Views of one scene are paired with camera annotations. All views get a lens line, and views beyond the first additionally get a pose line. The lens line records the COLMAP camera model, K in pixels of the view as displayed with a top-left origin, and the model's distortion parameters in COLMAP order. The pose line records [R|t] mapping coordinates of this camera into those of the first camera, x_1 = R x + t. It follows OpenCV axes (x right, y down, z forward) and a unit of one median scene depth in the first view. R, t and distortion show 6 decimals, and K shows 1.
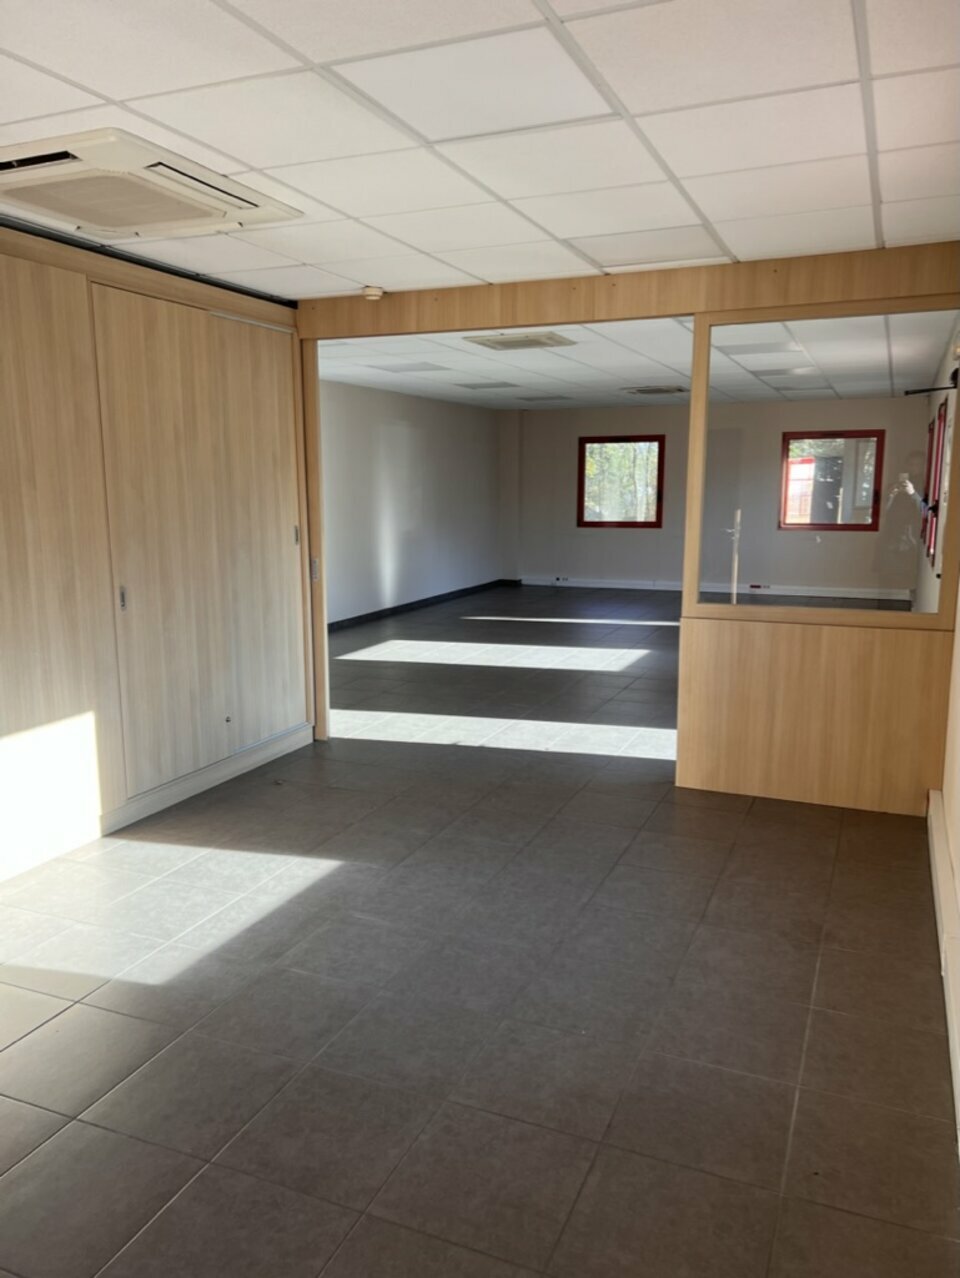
lens RADIAL K [[963.5, 0, 481.0], [0, 963.5, 646.9], [0, 0, 1]] dist [0.045059, -0.050660]
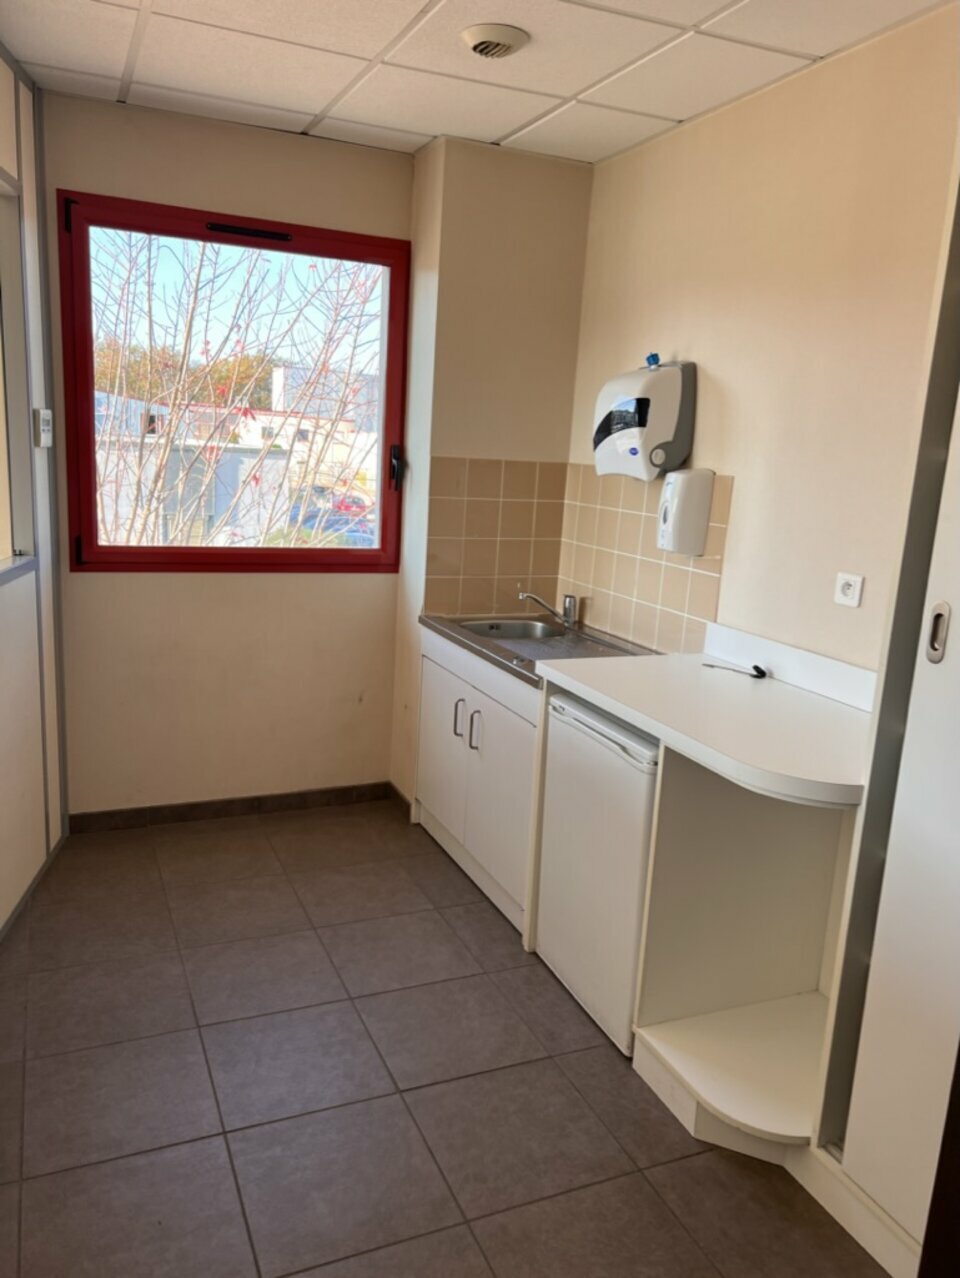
lens RADIAL K [[963.5, 0, 481.0], [0, 963.5, 646.9], [0, 0, 1]] dist [0.045059, -0.050660]
pose [[0.680836, -0.097613, 0.725902, -0.031725], [0.065352, 0.995223, 0.072534, -0.355541], [-0.729515, -0.001945, 0.683962, 2.309906]]
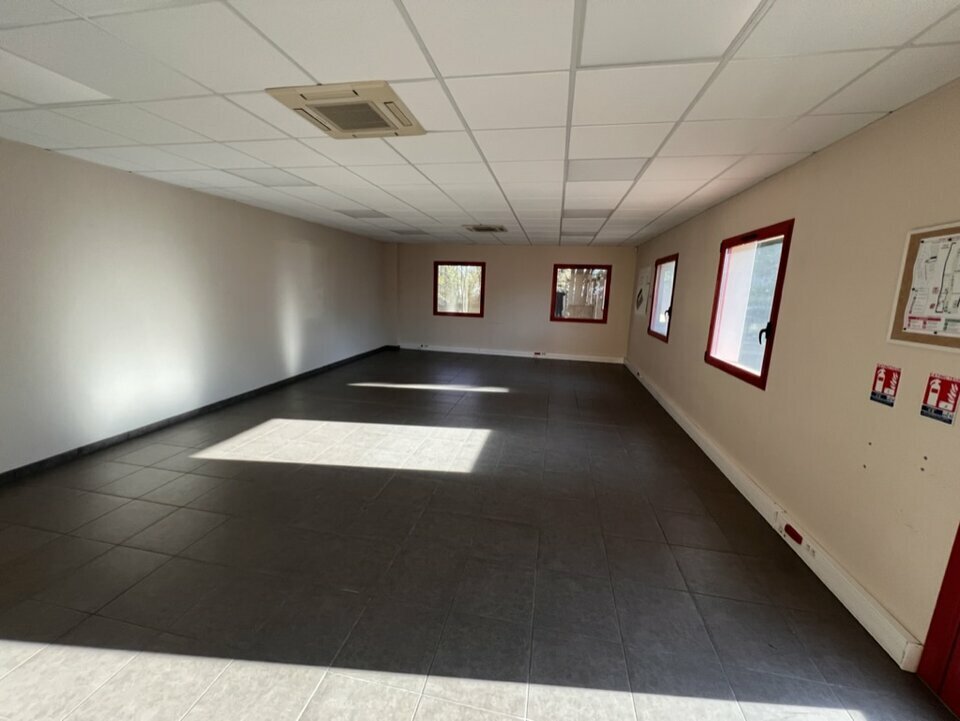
lens RADIAL K [[385.6, 0, 480.0], [0, 385.6, 360.5], [0, 0, 1]] dist [0.001231, 0.000011]
pose [[0.977089, -0.003985, 0.212795, 0.110873], [-0.000338, 0.999794, 0.020277, -0.181125], [-0.212832, -0.019885, 0.976886, 1.002081]]
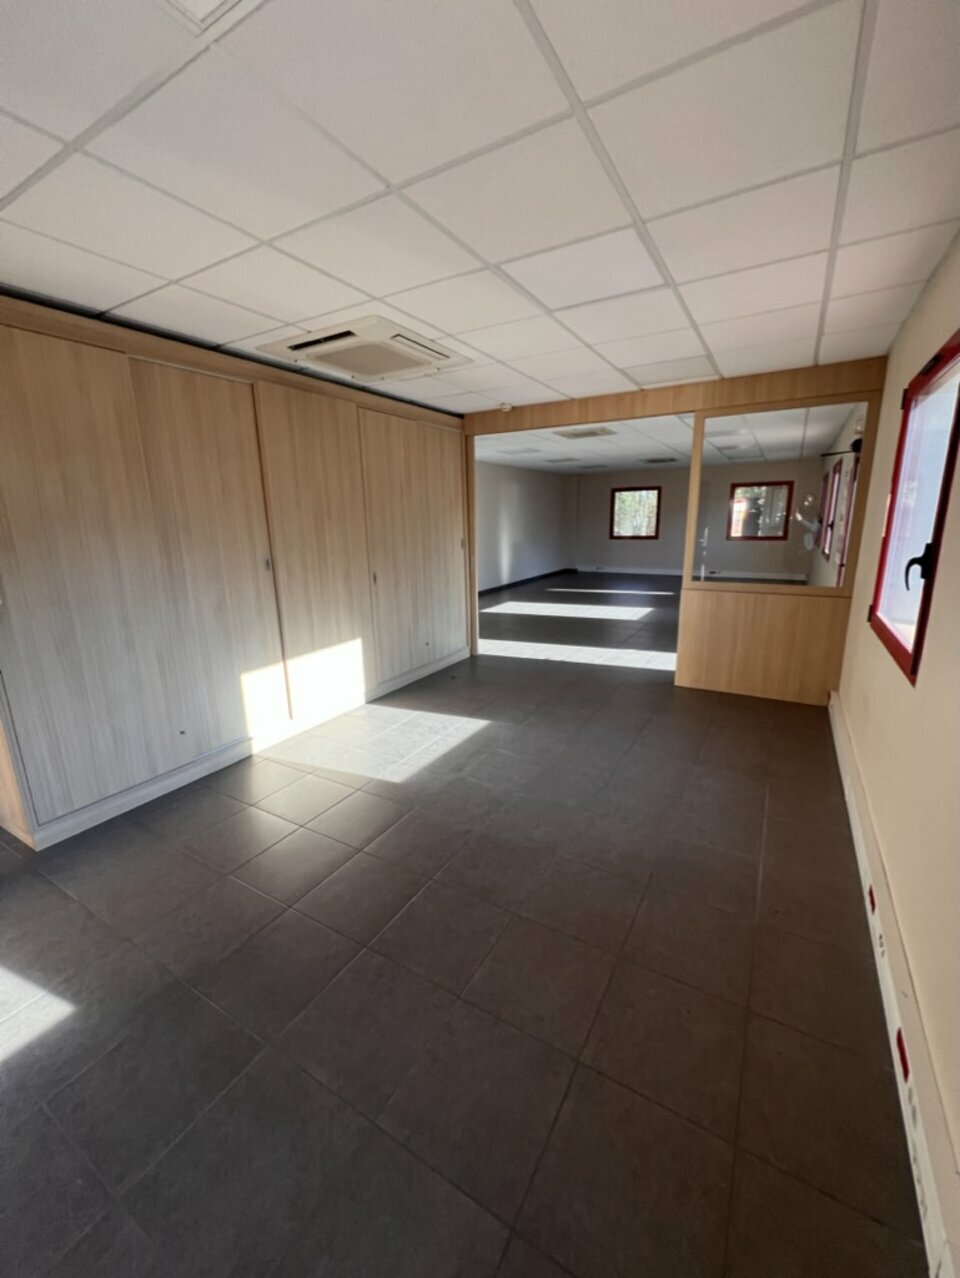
lens RADIAL K [[513.4, 0, 480.0], [0, 513.4, 639.0], [0, 0, 1]] dist [0.001231, 0.000011]
pose [[0.991098, 0.014776, -0.132313, -0.029578], [-0.006198, 0.997865, 0.065011, 0.000879], [0.132991, -0.063612, 0.989074, 0.028823]]
